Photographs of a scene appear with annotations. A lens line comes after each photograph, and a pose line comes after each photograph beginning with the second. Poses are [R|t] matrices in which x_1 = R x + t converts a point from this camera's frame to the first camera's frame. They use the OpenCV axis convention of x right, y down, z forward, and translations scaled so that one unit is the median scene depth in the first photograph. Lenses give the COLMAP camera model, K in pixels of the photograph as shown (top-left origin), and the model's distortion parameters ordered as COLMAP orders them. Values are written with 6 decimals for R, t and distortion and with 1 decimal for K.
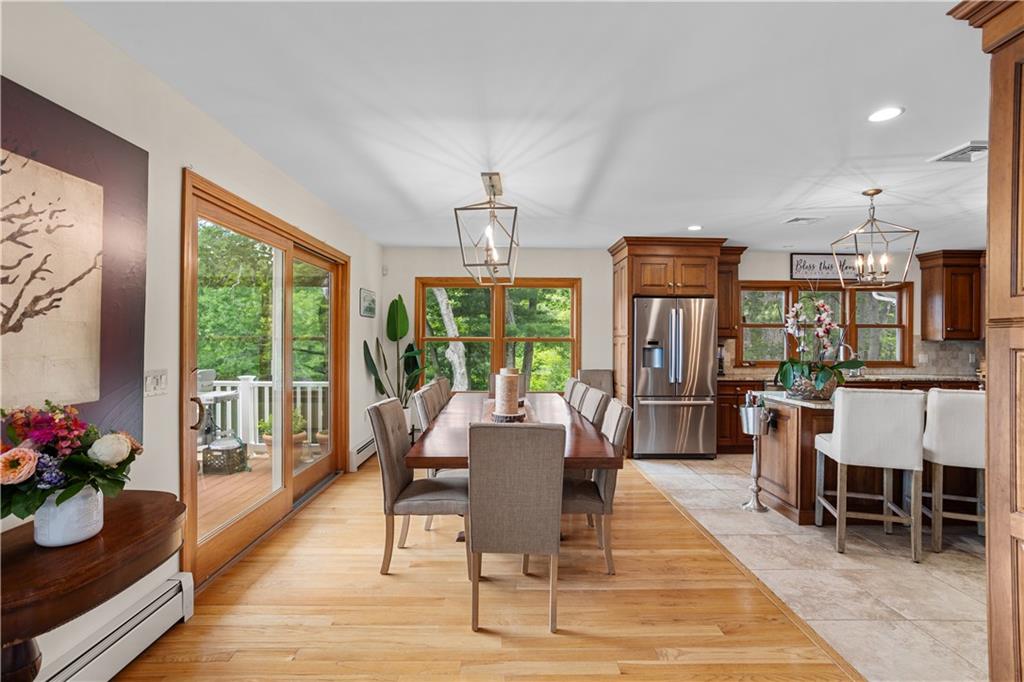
lens RADIAL K [[490.8, 0, 515.9], [0, 490.8, 336.7], [0, 0, 1]] dist [-0.043563, 0.022463]
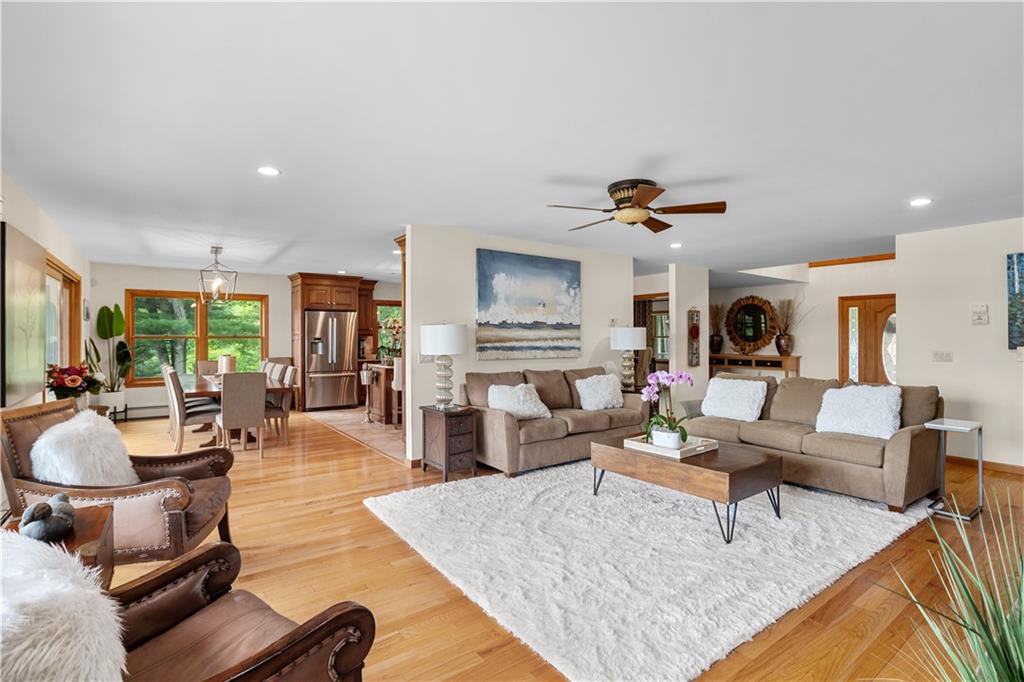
lens RADIAL K [[490.8, 0, 515.9], [0, 490.8, 336.7], [0, 0, 1]] dist [-0.043563, 0.022463]
pose [[0.815872, -0.008796, 0.578165, -0.113133], [0.002758, 0.999932, 0.011320, -0.011052], [-0.578225, -0.007640, 0.815841, -0.671959]]
